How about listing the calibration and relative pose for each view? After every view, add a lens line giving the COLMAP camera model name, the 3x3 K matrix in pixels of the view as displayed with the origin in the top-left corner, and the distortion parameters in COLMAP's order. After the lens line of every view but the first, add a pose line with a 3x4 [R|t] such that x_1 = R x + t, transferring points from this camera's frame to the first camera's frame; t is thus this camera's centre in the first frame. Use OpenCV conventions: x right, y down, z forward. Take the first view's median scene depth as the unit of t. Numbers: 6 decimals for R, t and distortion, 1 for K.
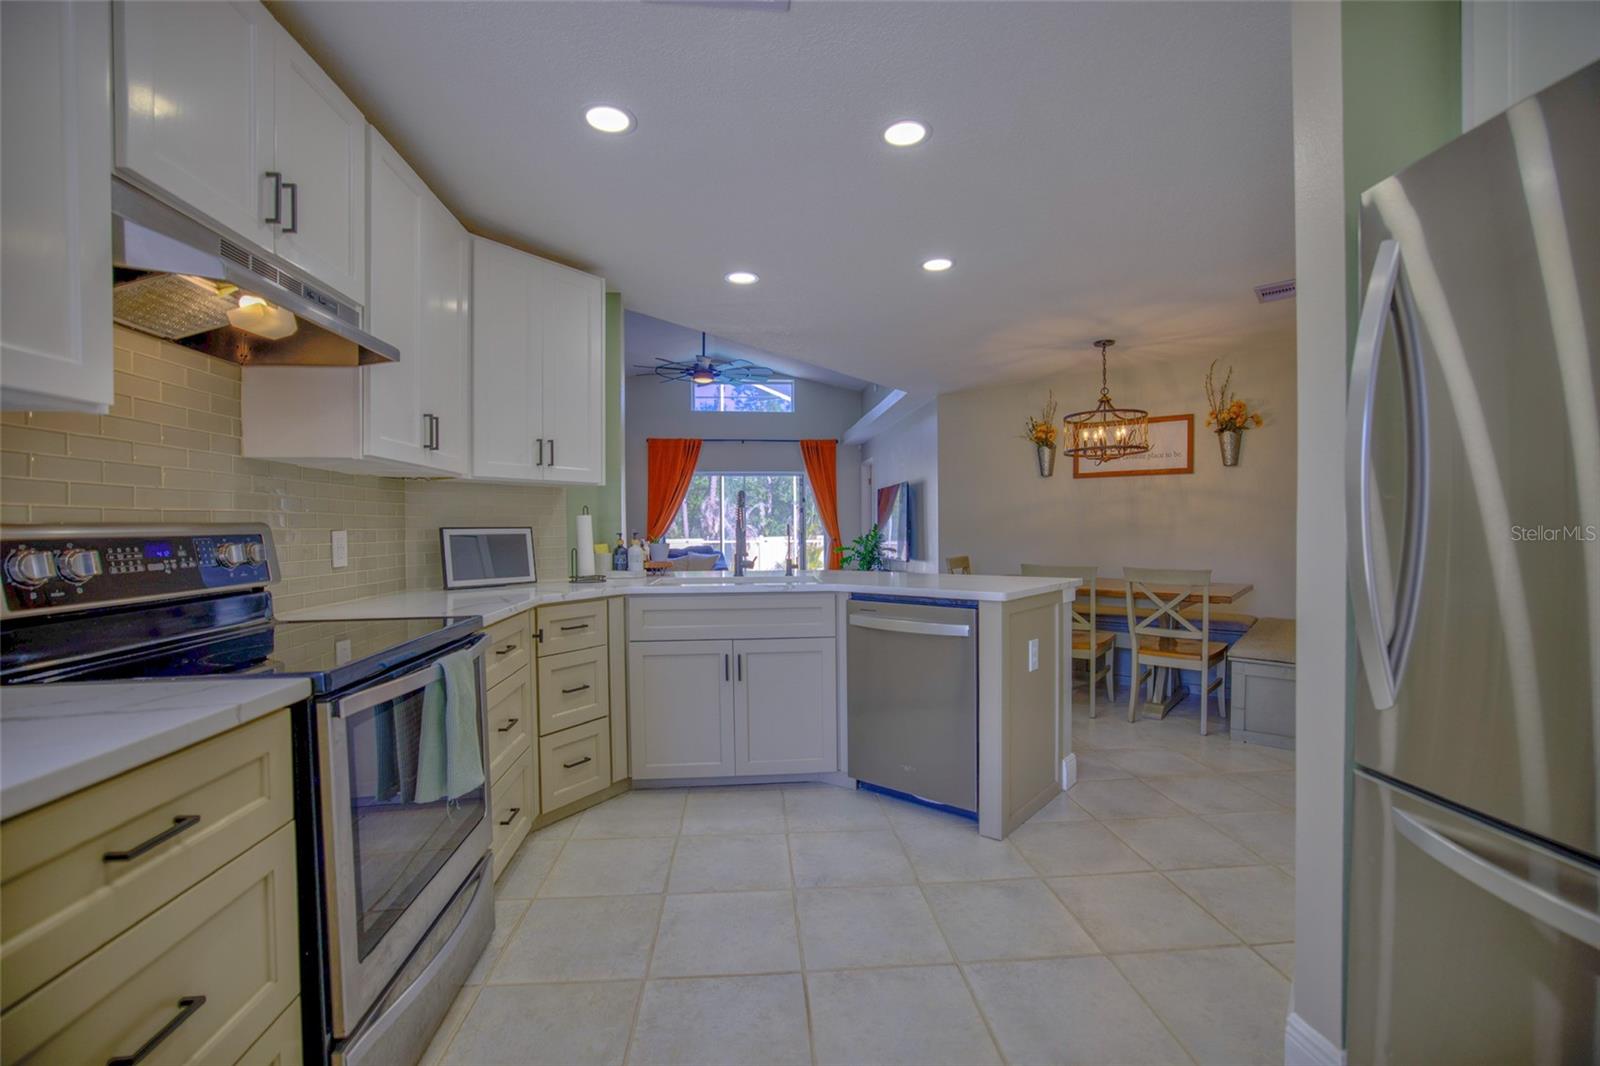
lens RADIAL K [[685.1, 0, 797.3], [0, 685.1, 532.8], [0, 0, 1]] dist [-0.046386, 0.016867]
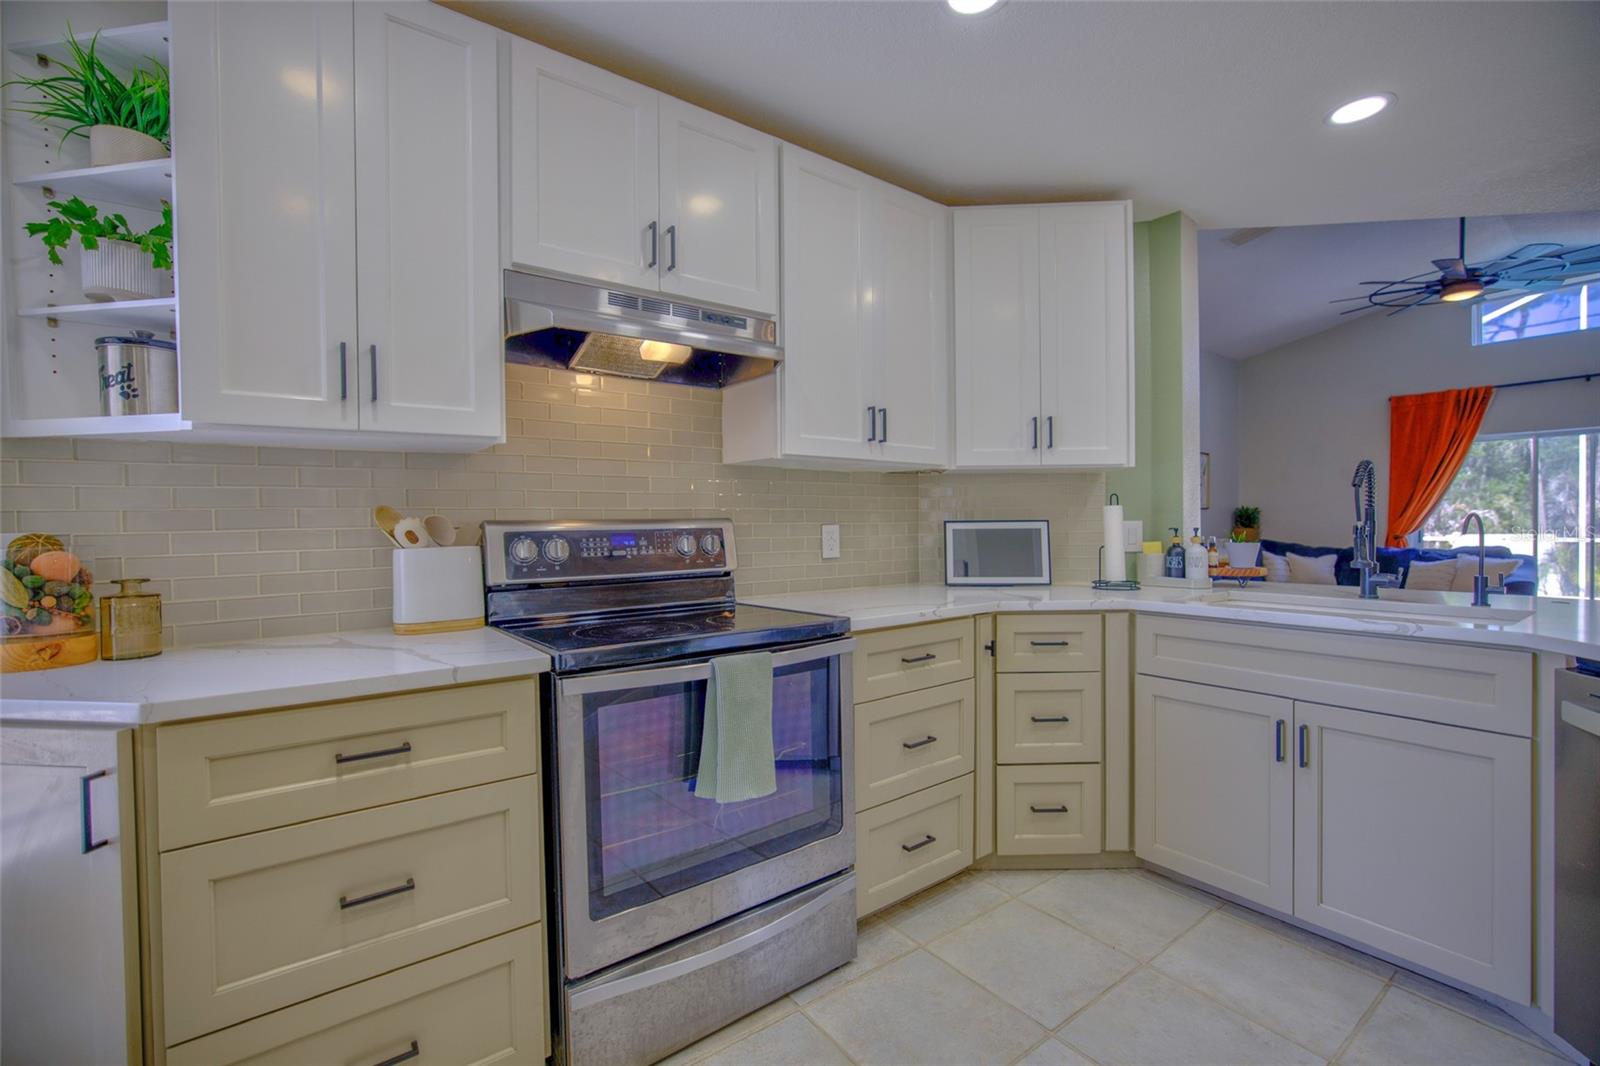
lens RADIAL K [[685.1, 0, 797.3], [0, 685.1, 532.8], [0, 0, 1]] dist [-0.046386, 0.016867]
pose [[0.524930, 0.013312, -0.851041, 0.192223], [-0.002156, 0.999895, 0.014310, -0.004584], [0.851142, -0.005677, 0.524904, 0.297003]]
